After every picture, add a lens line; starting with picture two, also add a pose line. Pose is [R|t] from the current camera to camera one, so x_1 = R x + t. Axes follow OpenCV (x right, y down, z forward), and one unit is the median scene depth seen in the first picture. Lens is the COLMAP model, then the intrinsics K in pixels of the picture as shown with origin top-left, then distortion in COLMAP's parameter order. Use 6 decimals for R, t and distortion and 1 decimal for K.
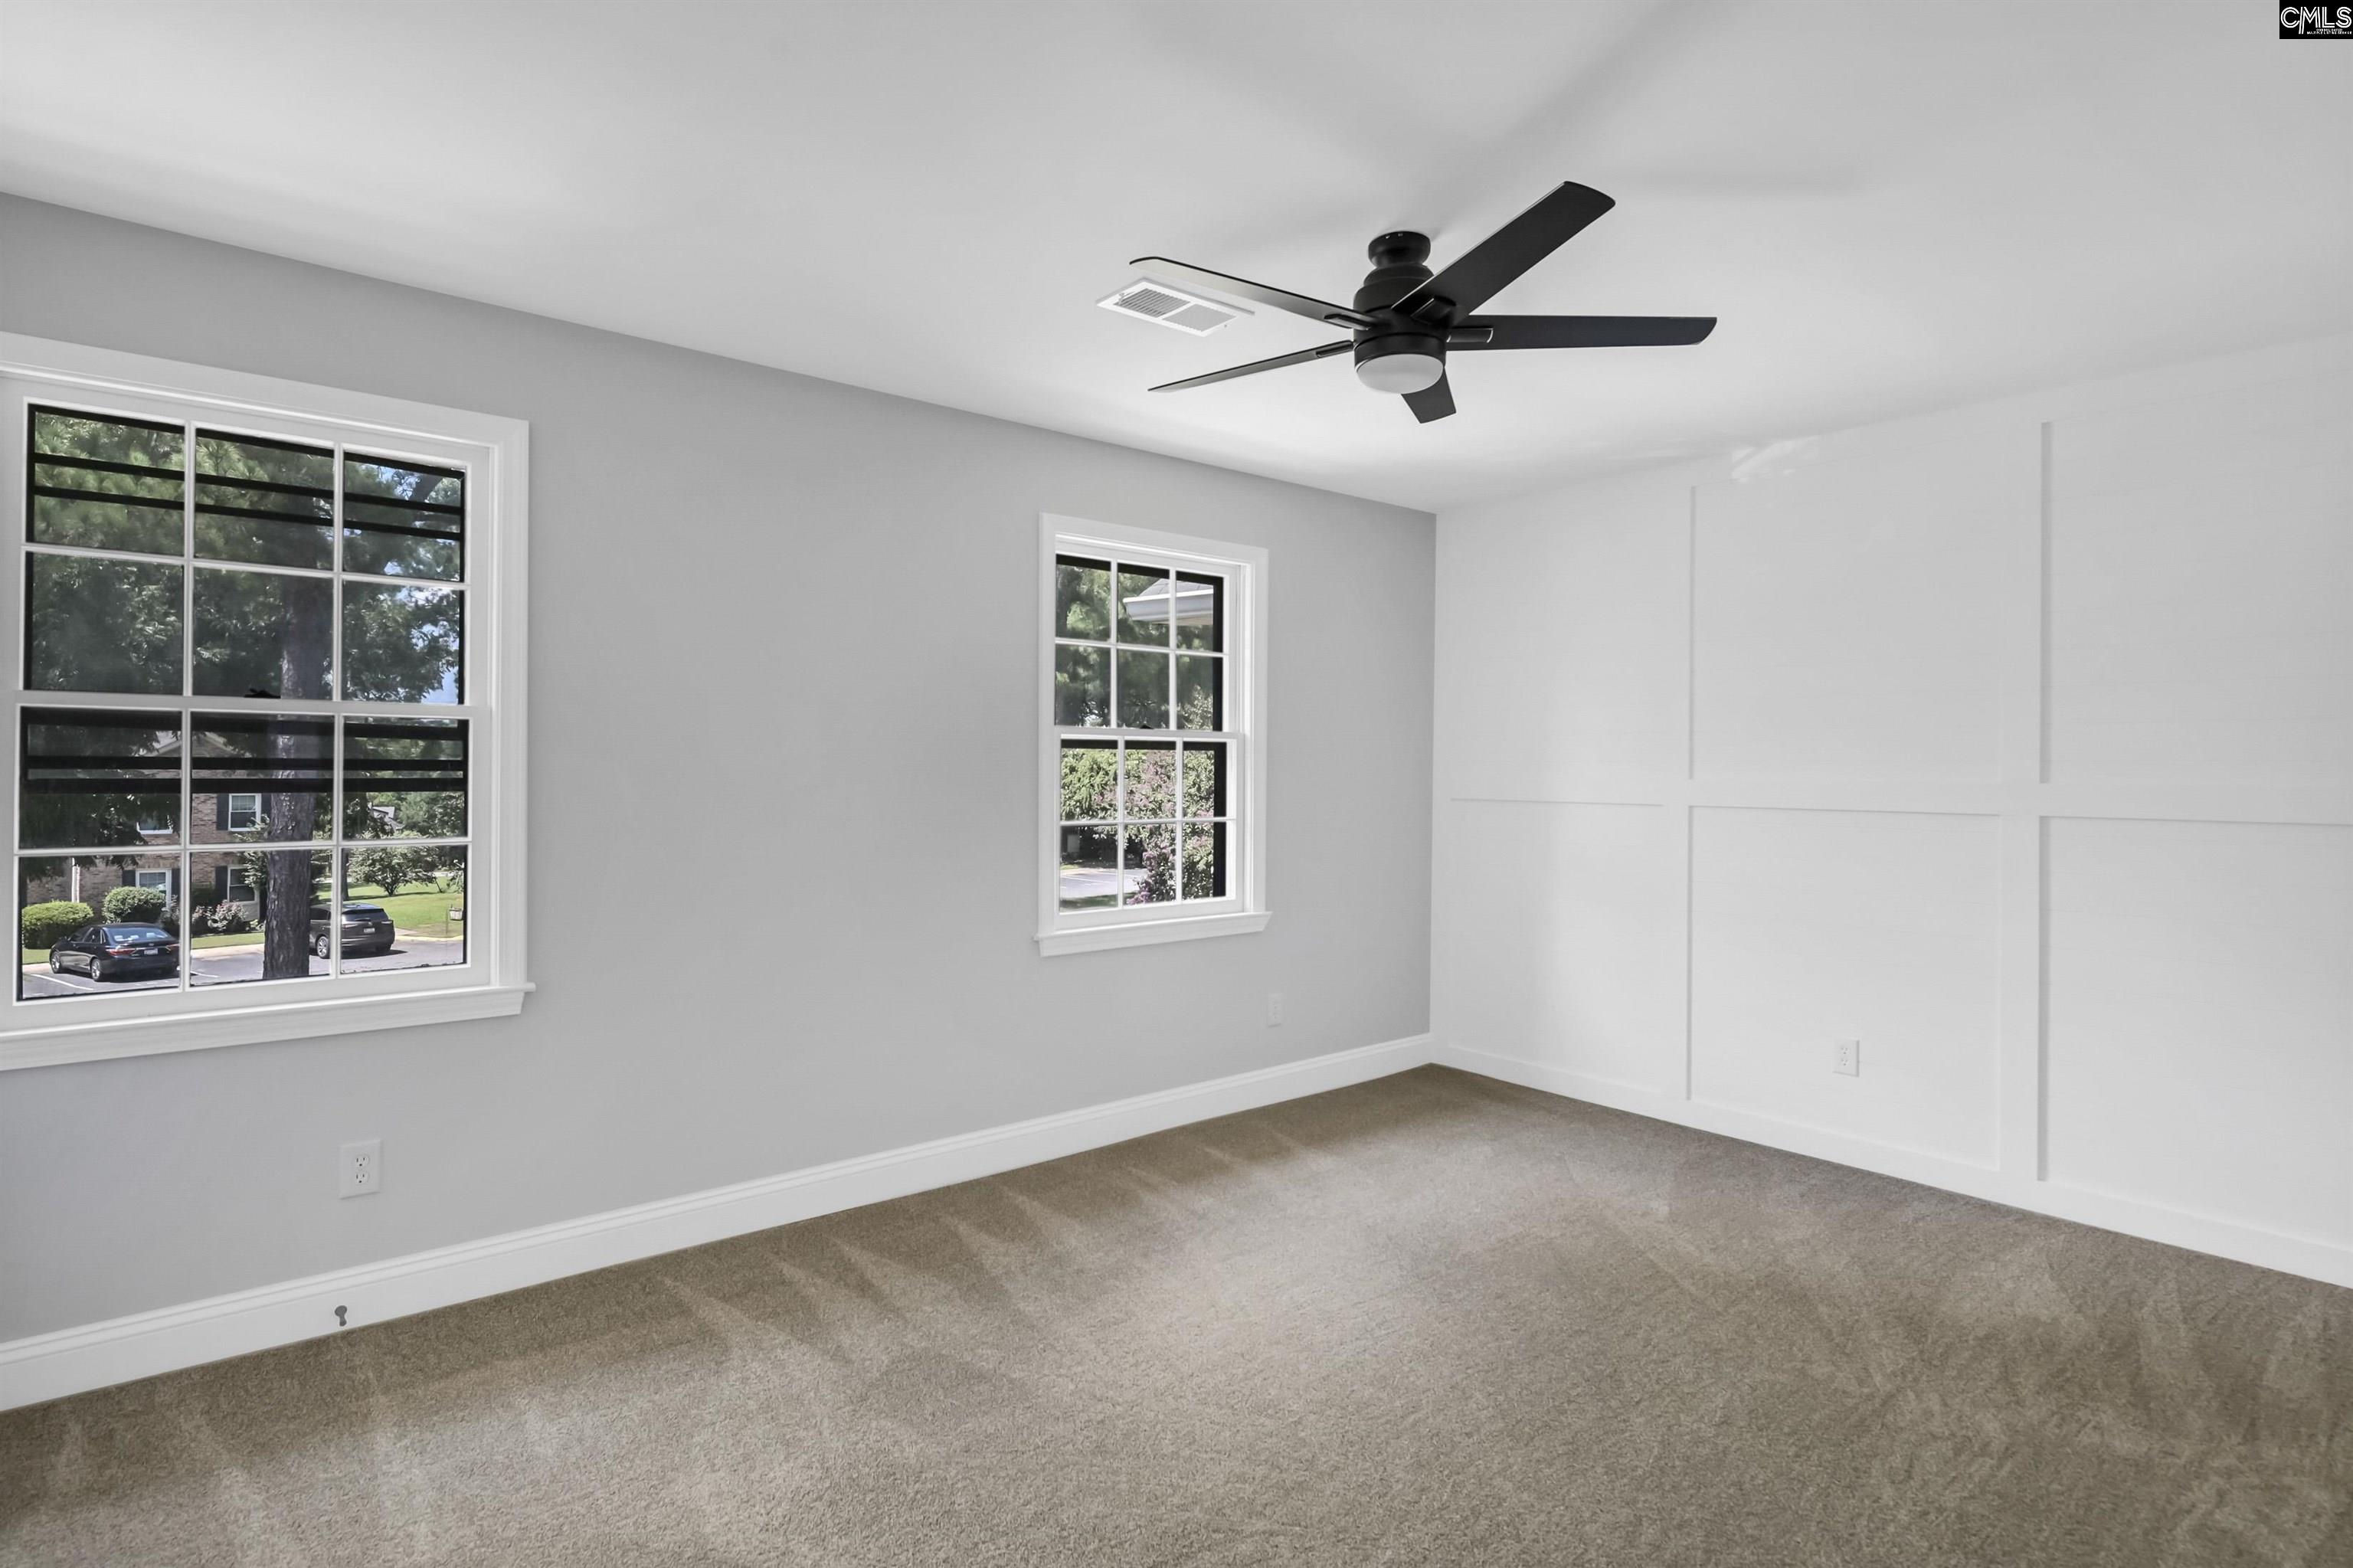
lens RADIAL K [[1207.4, 0, 1187.5], [0, 1207.4, 772.5], [0, 0, 1]] dist [0.009436, -0.009993]
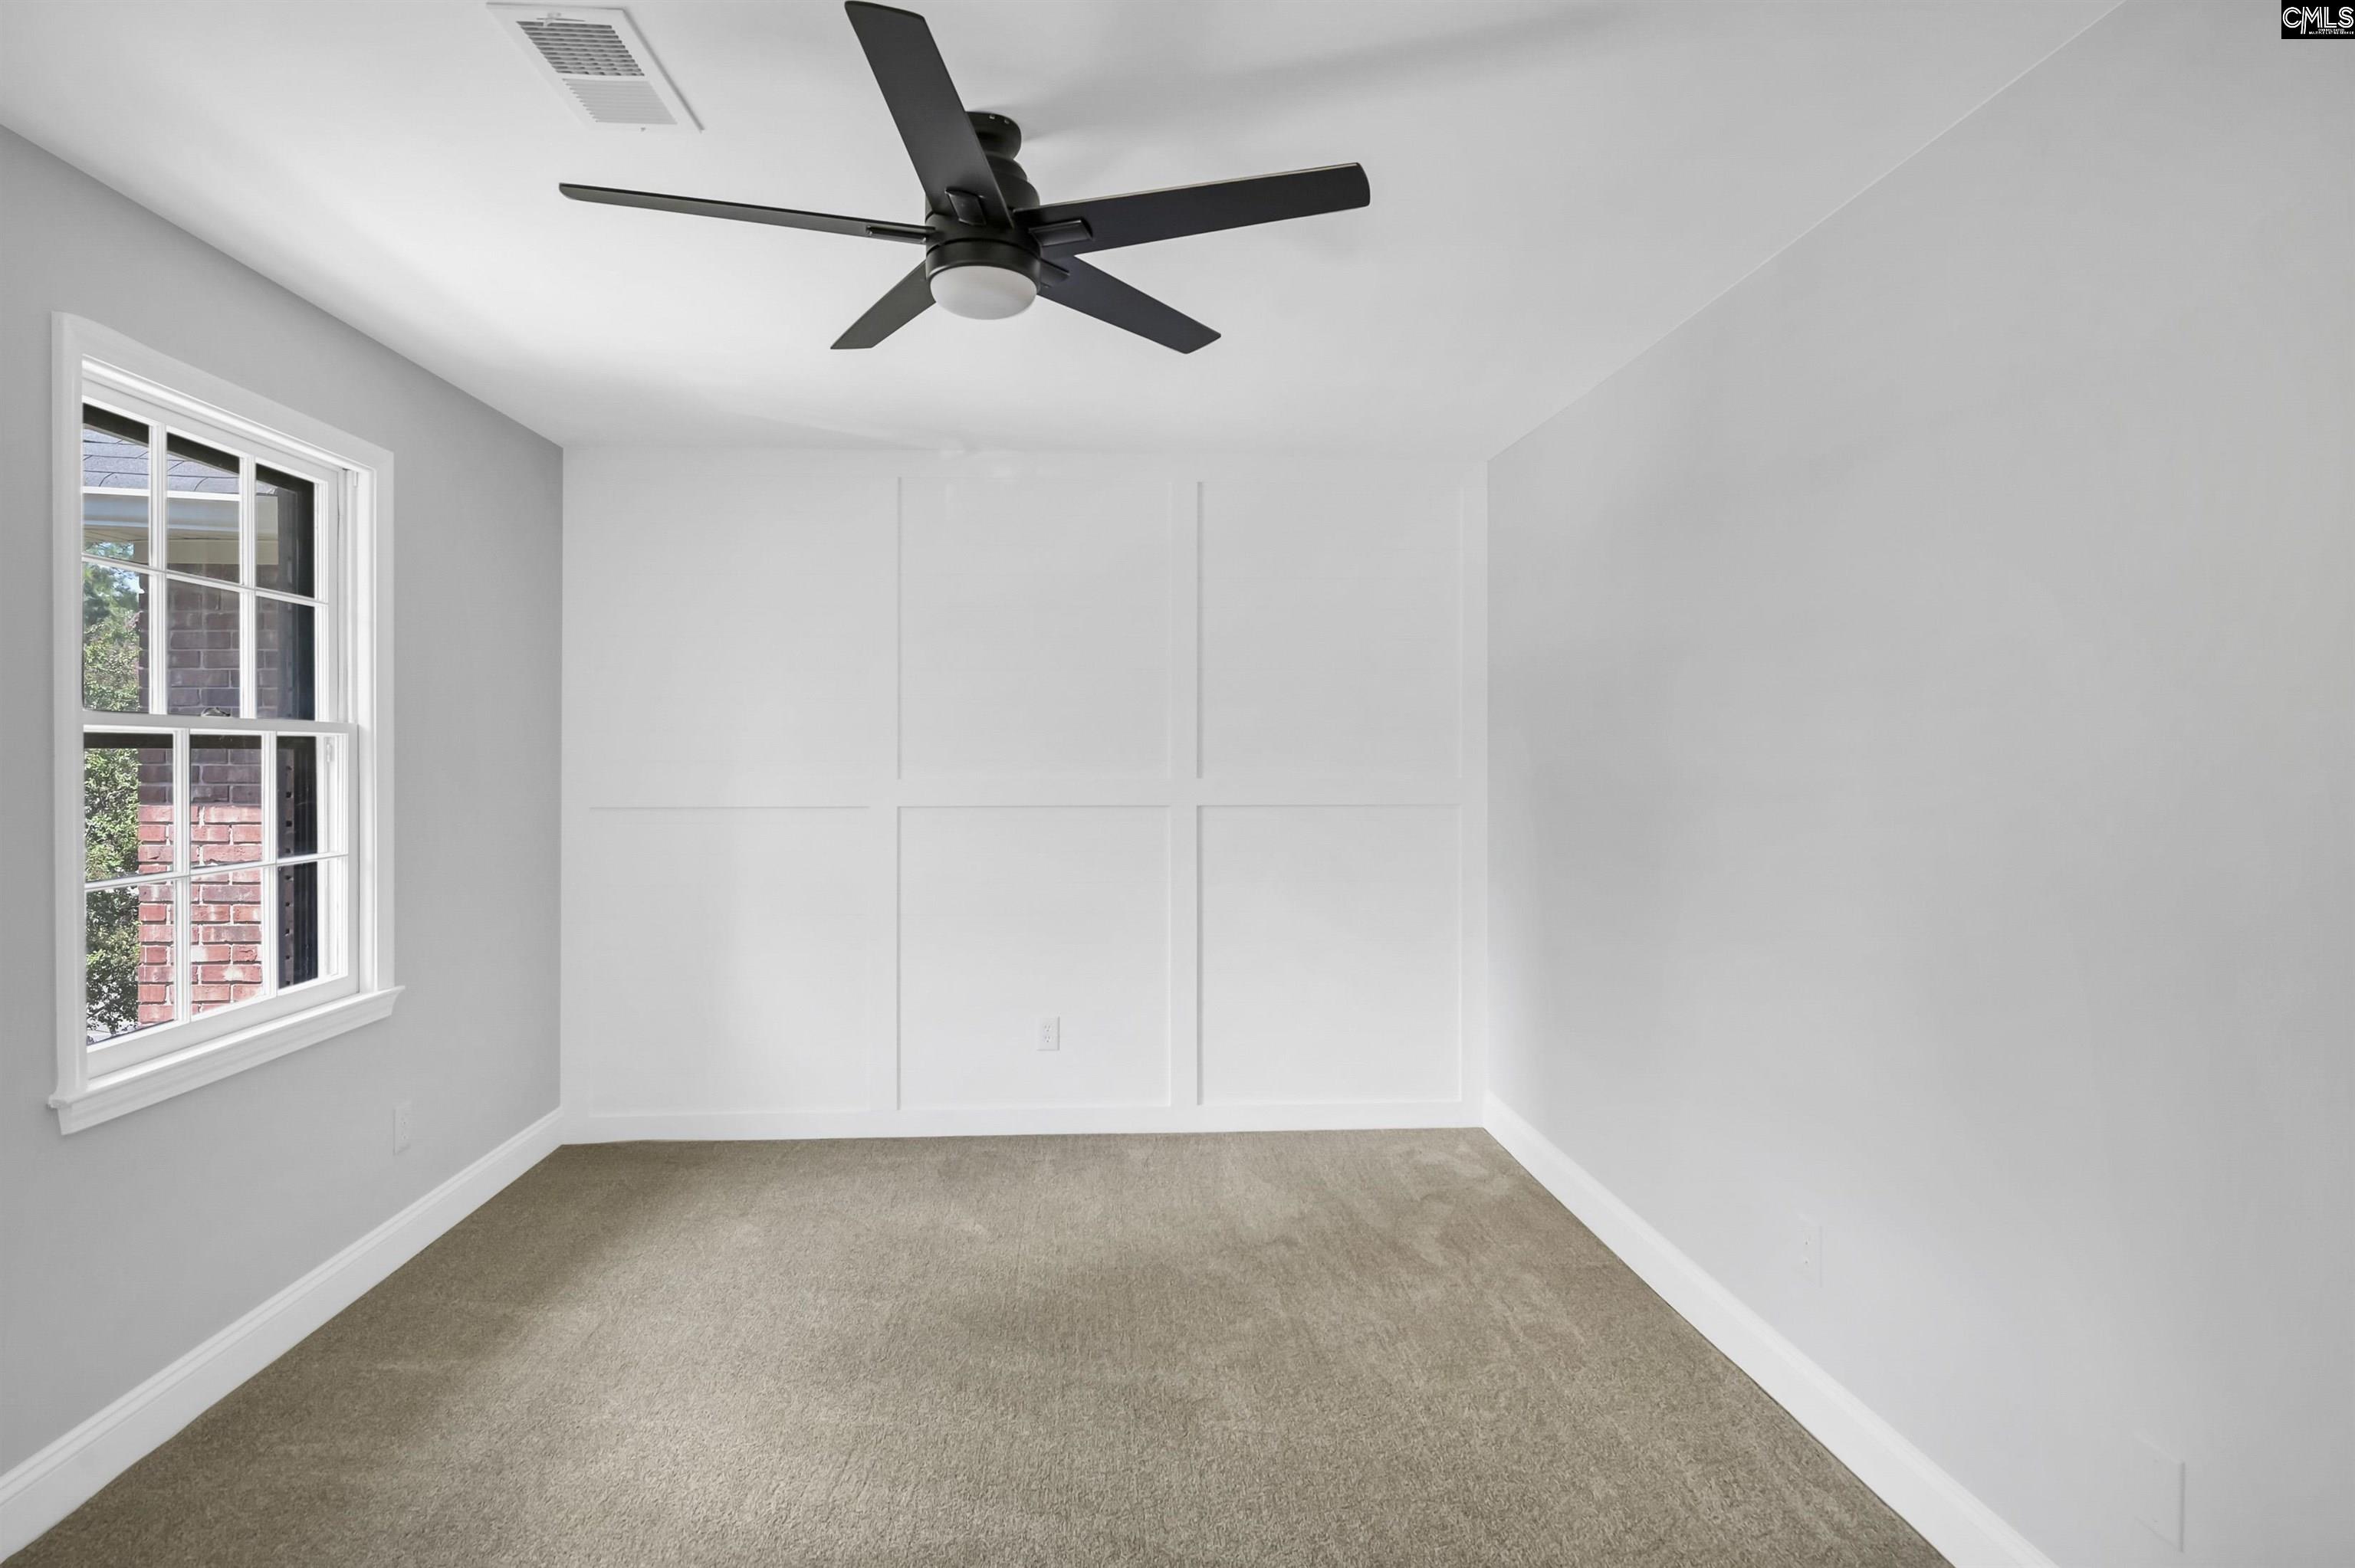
lens RADIAL K [[1208.2, 0, 1176.1], [0, 1208.2, 762.8], [0, 0, 1]] dist [0.009436, -0.009993]
pose [[0.584182, -0.010491, 0.811555, -0.267340], [0.006988, 0.999944, 0.007896, -0.015150], [-0.811593, 0.001059, 0.584223, 0.281854]]
